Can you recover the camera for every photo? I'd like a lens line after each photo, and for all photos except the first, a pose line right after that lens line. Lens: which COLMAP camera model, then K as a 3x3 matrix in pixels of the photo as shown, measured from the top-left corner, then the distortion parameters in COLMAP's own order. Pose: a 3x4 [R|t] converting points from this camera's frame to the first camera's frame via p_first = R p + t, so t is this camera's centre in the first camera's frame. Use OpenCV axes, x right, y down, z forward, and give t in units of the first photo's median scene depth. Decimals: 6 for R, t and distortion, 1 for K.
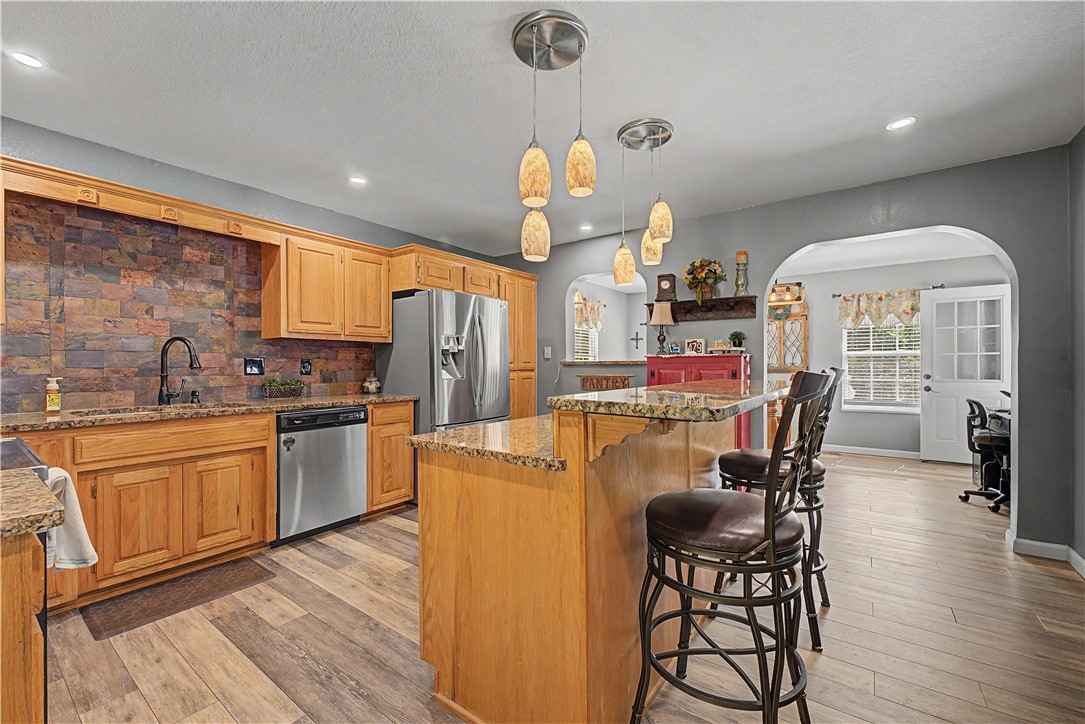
lens RADIAL K [[437.8, 0, 544.2], [0, 437.8, 362.4], [0, 0, 1]] dist [-0.003396, -0.000125]
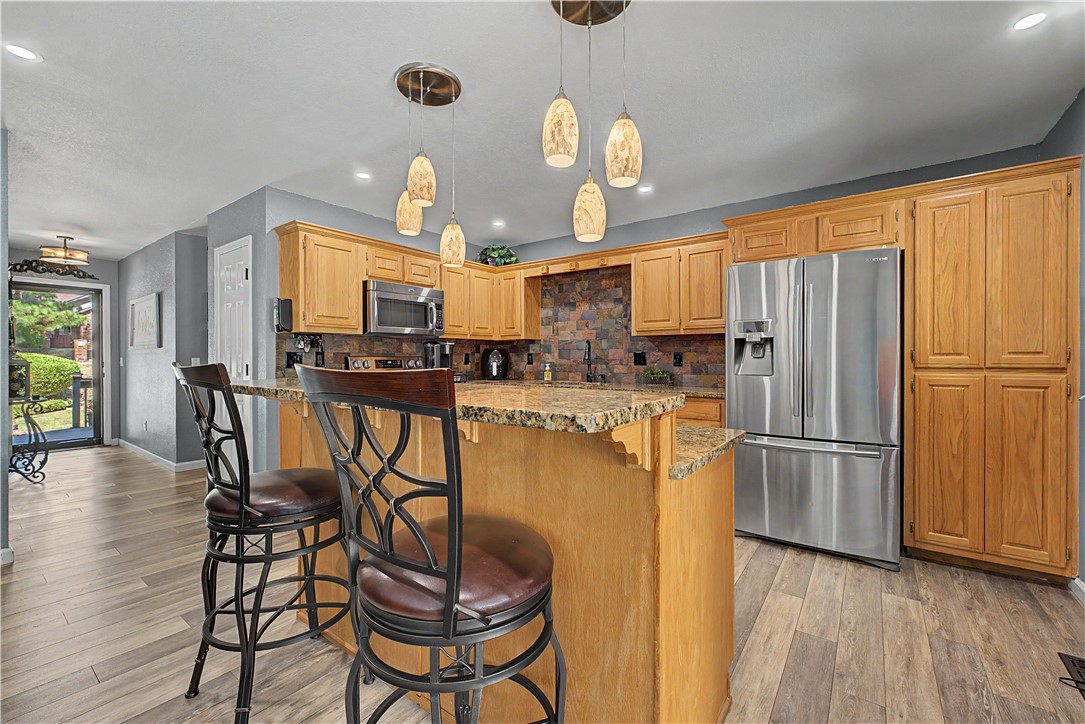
lens RADIAL K [[446.3, 0, 536.3], [0, 446.3, 356.5], [0, 0, 1]] dist [0.002707, 0.000055]
pose [[-0.007214, -0.001877, -0.999972, 0.698889], [0.003972, 0.999990, -0.001906, 0.004281], [0.999966, -0.003986, -0.007207, 0.735546]]
